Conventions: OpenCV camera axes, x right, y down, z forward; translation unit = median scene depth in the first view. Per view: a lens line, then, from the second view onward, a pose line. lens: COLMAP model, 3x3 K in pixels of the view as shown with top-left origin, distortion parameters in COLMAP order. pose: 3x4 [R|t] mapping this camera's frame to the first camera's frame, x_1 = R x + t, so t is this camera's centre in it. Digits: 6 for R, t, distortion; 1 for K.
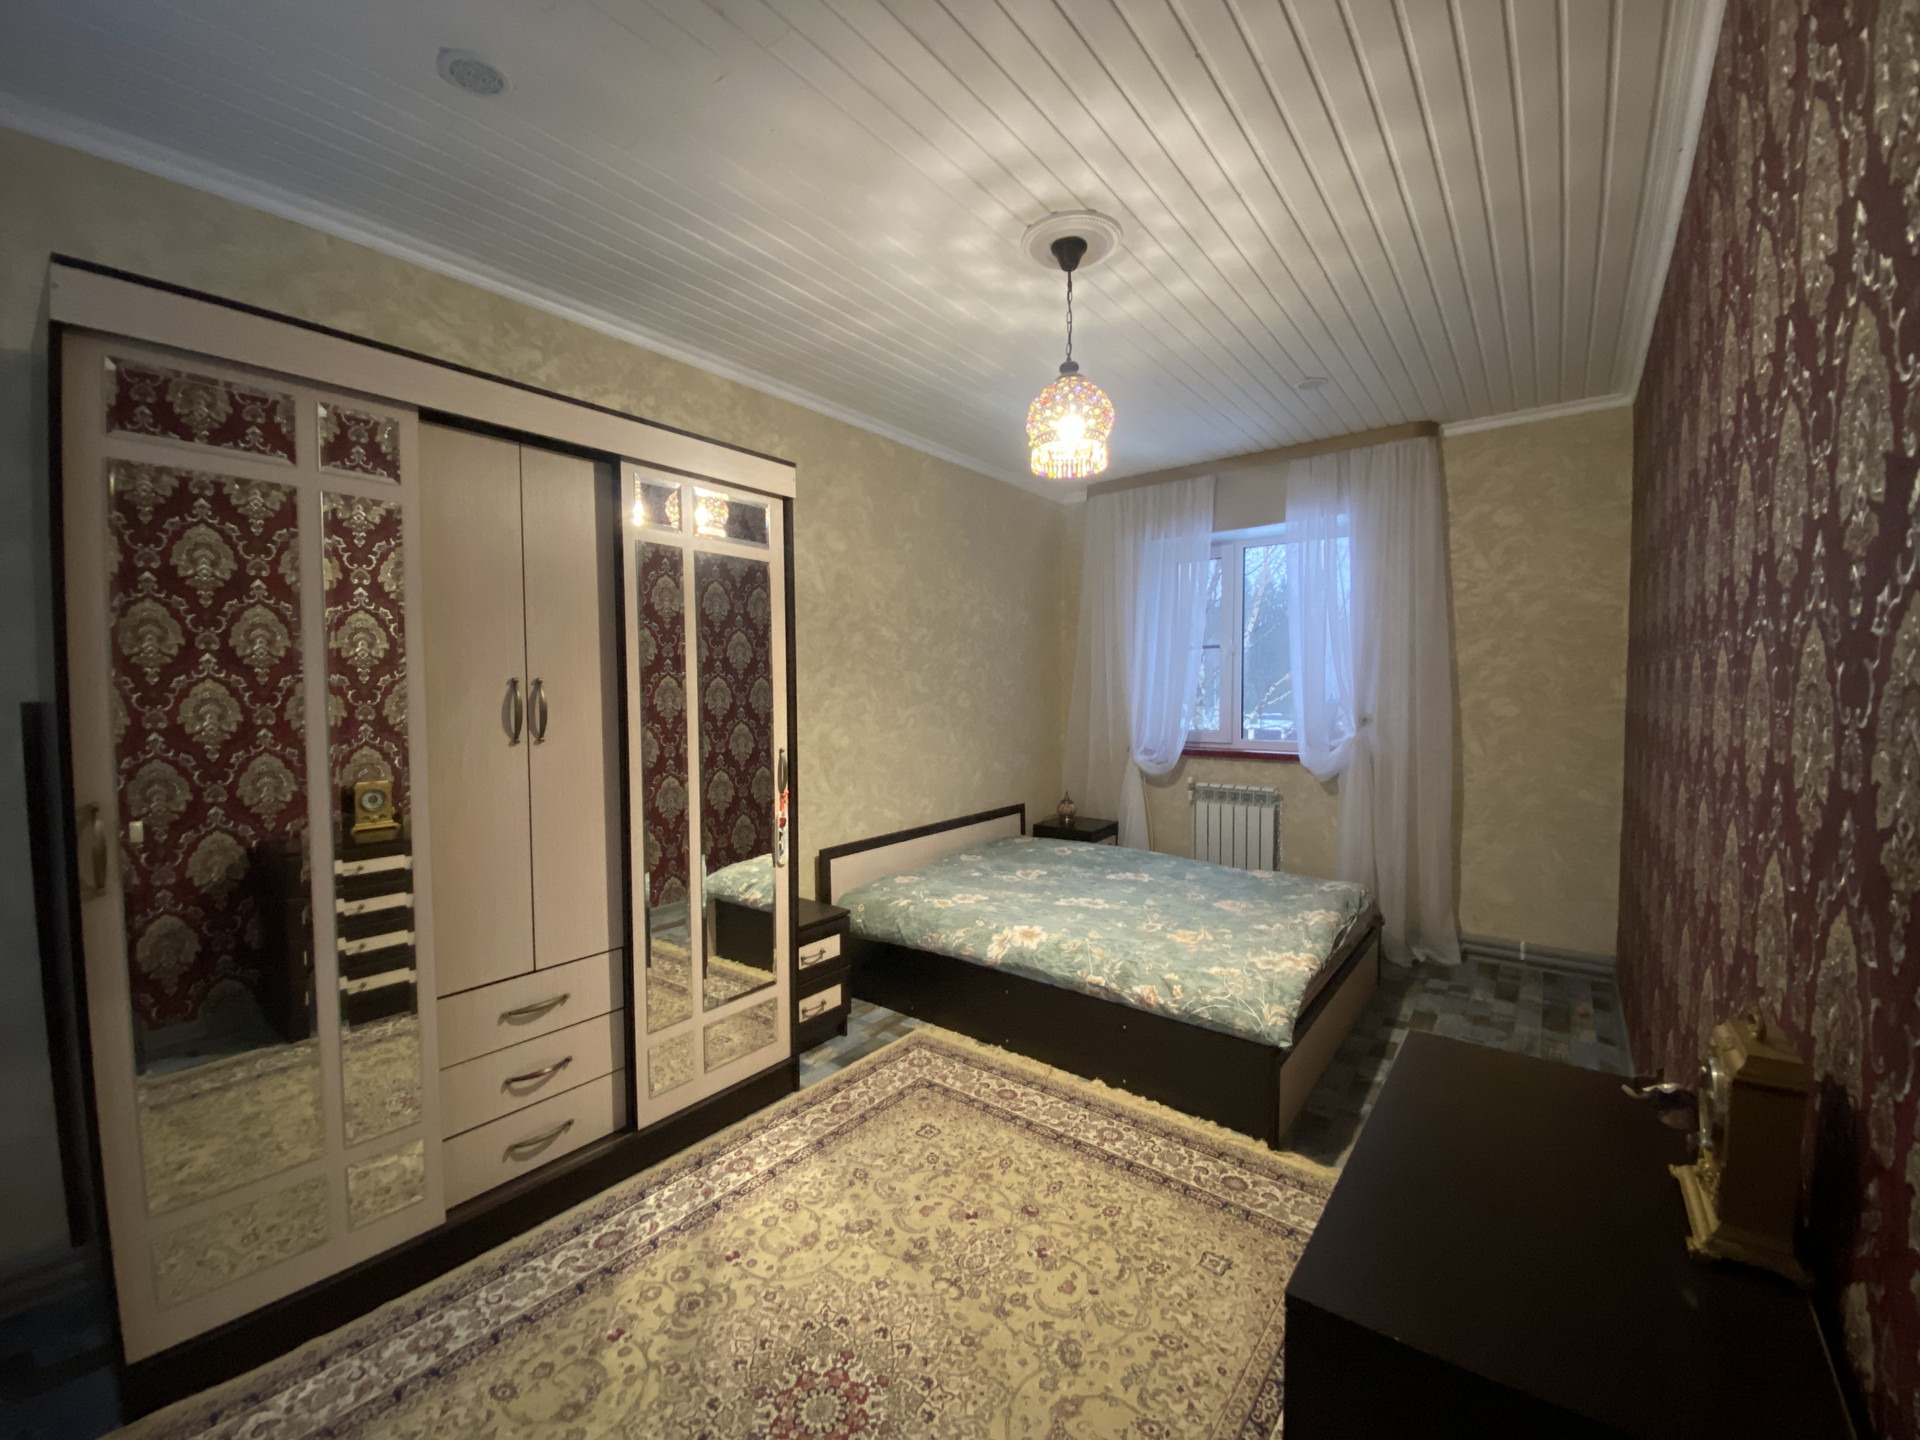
lens RADIAL K [[791.4, 0, 954.3], [0, 791.4, 721.5], [0, 0, 1]] dist [-0.002691, -0.003306]
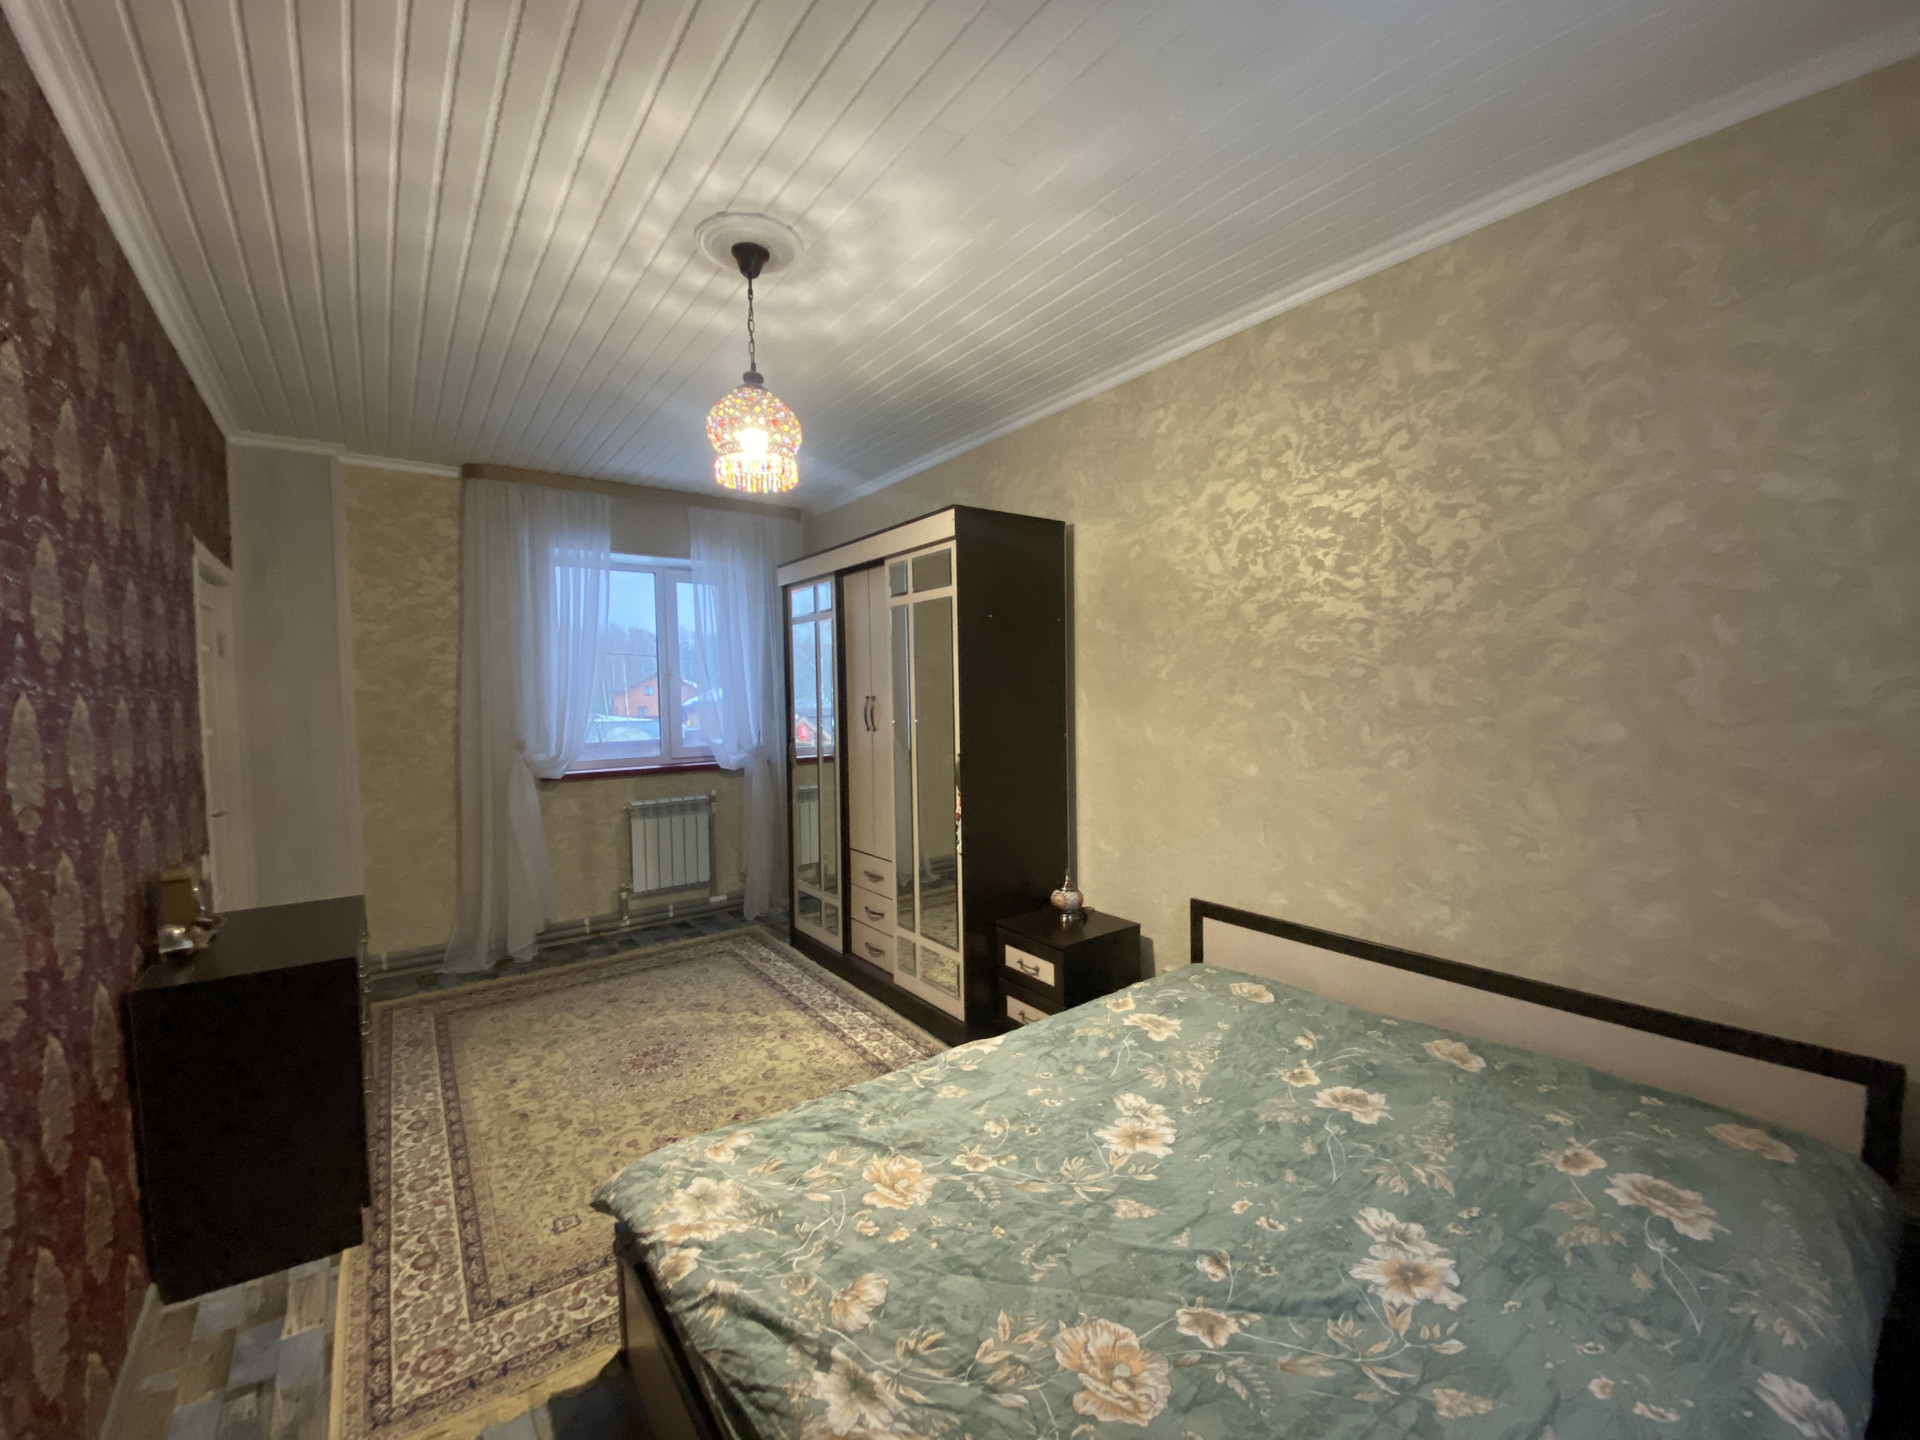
lens RADIAL K [[791.4, 0, 960.3], [0, 791.4, 712.7], [0, 0, 1]] dist [-0.002691, -0.003306]
pose [[-0.281998, 0.047256, -0.958250, 1.071892], [-0.017202, 0.998377, 0.054298, -0.104794], [0.959261, 0.031796, -0.280728, 1.610383]]
